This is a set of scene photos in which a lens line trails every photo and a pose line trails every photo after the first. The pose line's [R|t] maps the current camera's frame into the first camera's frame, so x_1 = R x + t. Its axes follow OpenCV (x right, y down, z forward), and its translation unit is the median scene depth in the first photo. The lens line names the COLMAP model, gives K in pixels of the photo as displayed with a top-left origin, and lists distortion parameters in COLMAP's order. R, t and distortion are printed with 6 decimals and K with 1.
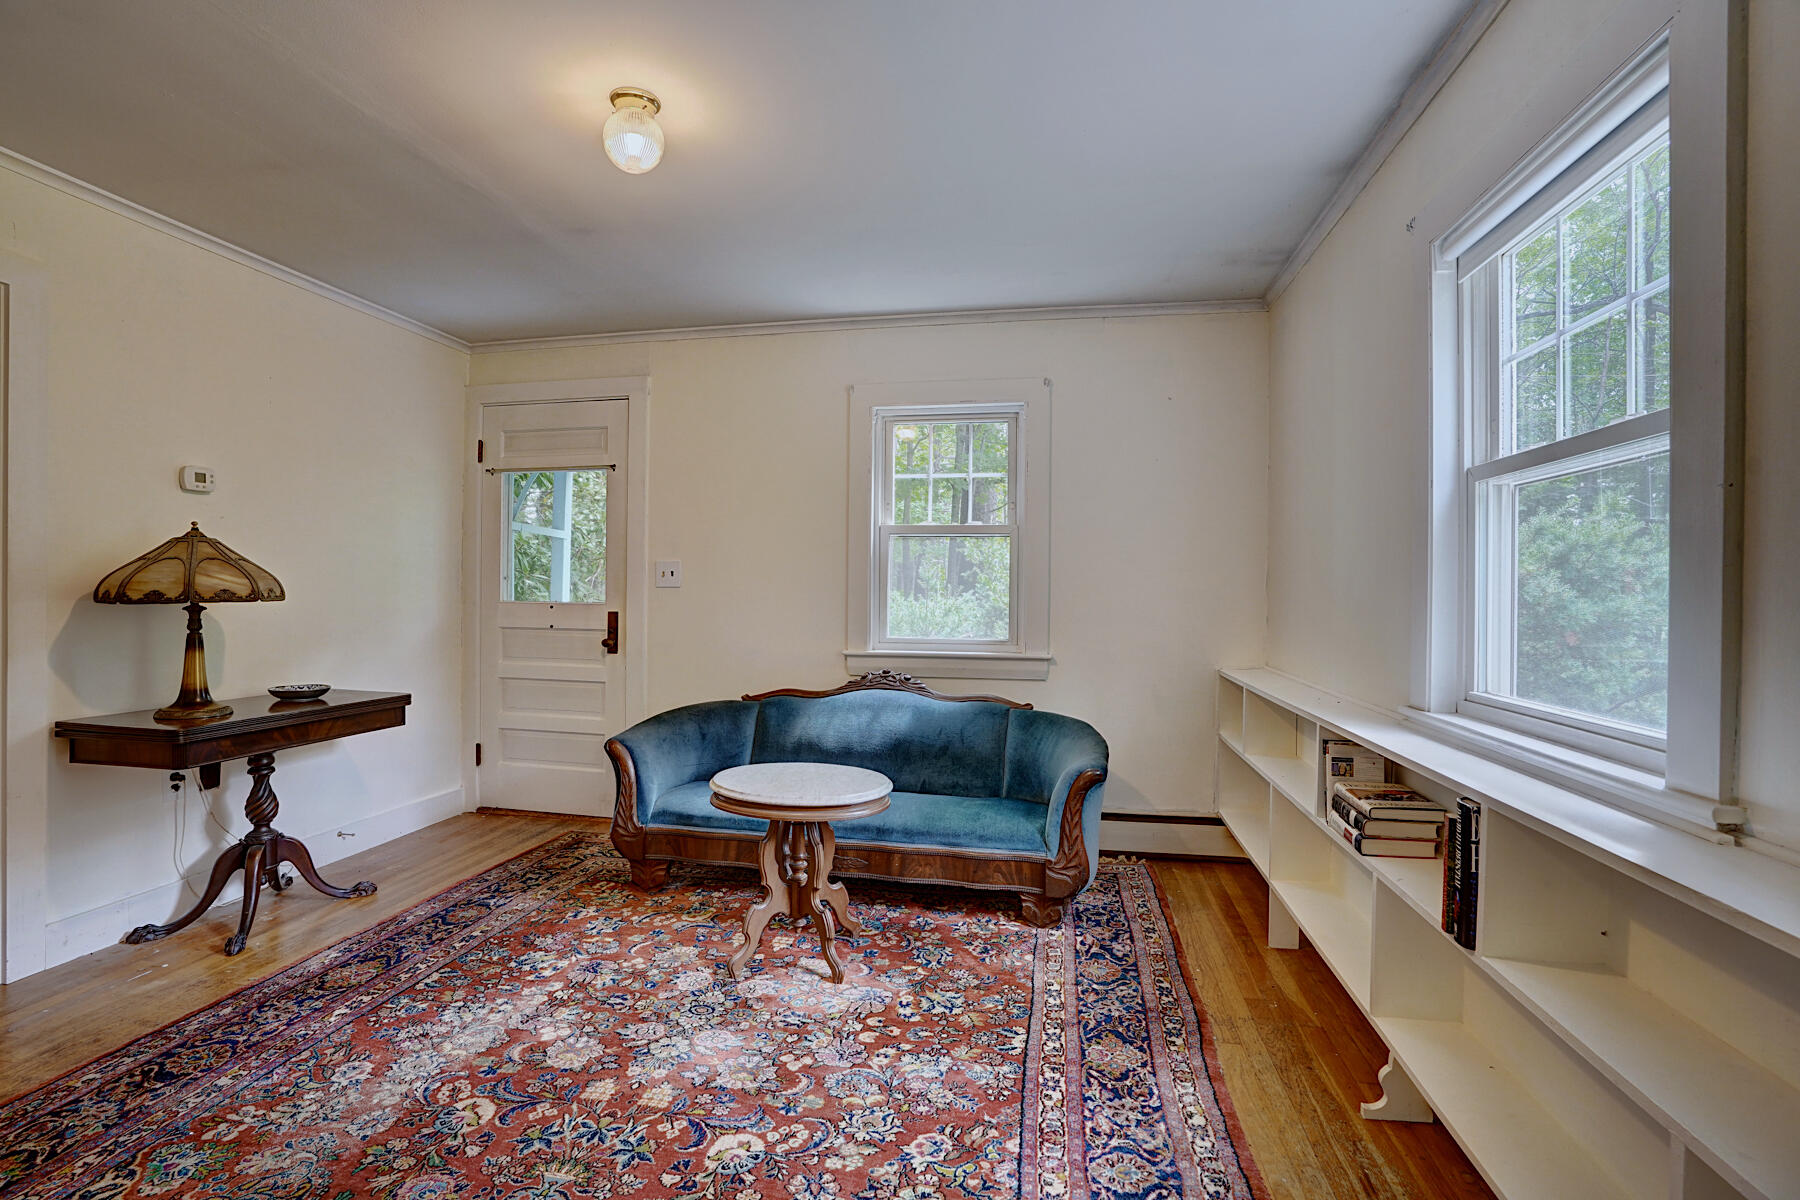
lens RADIAL K [[841.0, 0, 899.5], [0, 841.0, 592.0], [0, 0, 1]] dist [-0.068685, 0.027214]
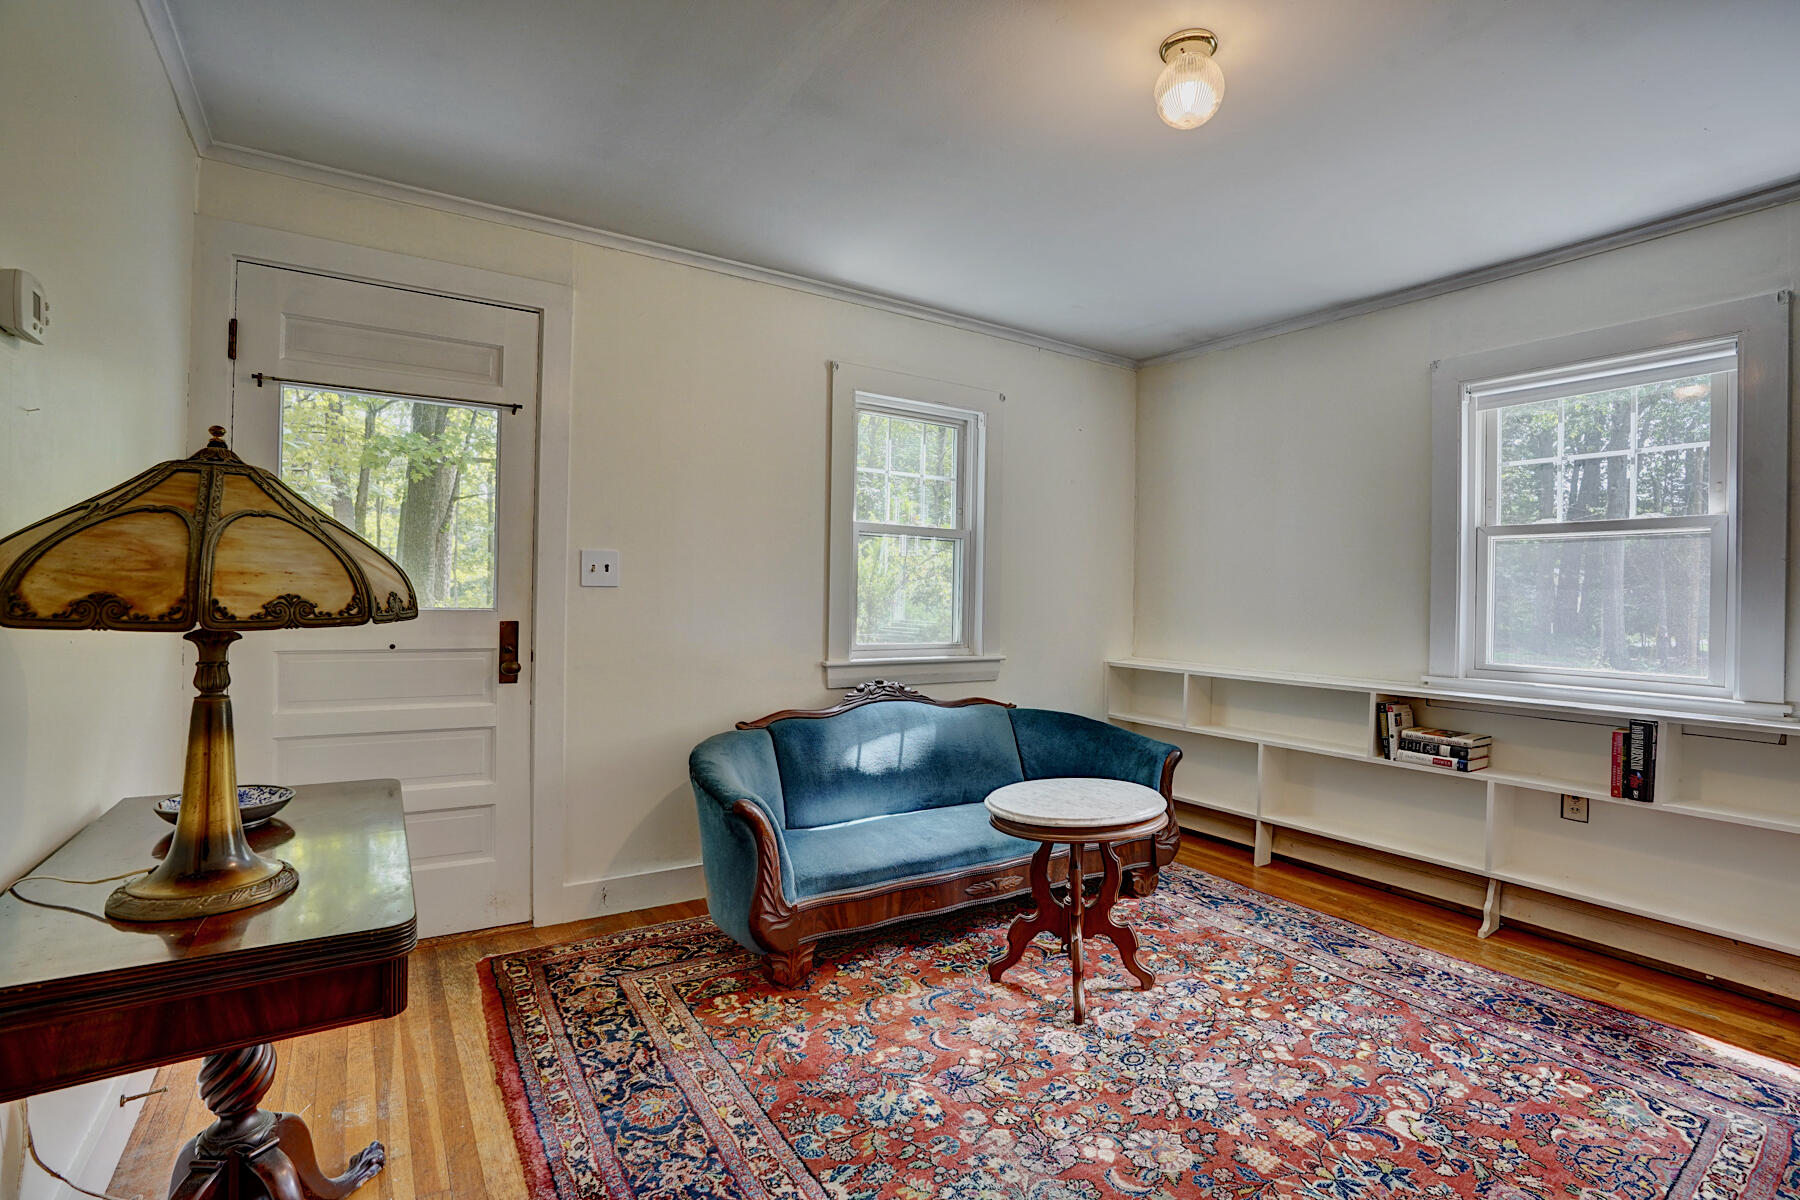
lens RADIAL K [[841.0, 0, 900.4], [0, 841.0, 598.8], [0, 0, 1]] dist [-0.068685, 0.027214]
pose [[0.712692, 0.001961, 0.701475, -0.918316], [-0.011543, 0.999893, 0.008932, -0.007281], [-0.701383, -0.014463, 0.712638, 0.466180]]
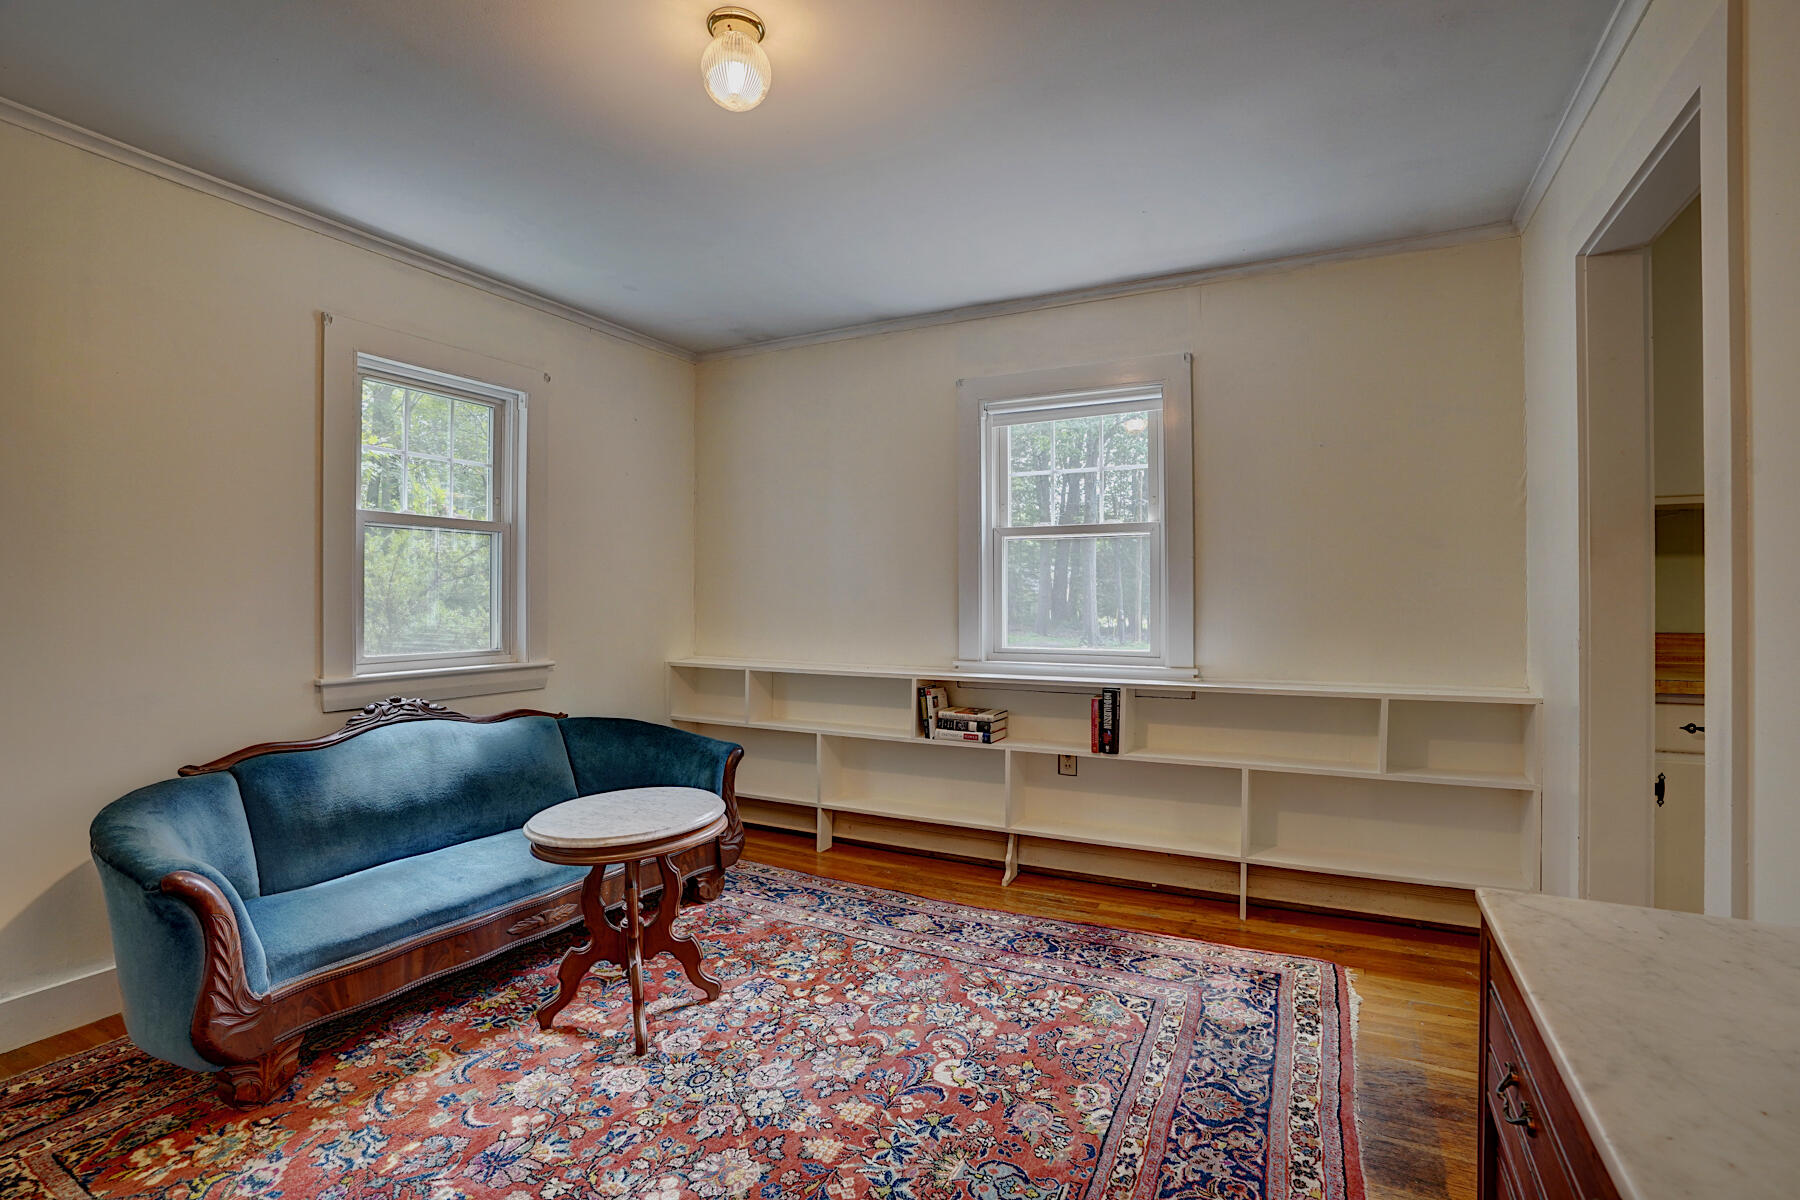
lens RADIAL K [[841.0, 0, 910.5], [0, 841.0, 595.3], [0, 0, 1]] dist [-0.068685, 0.027214]
pose [[0.278457, -0.005925, 0.960430, -0.869906], [0.002955, 0.999982, 0.005312, -0.007030], [-0.960444, 0.001359, 0.278469, 0.469997]]
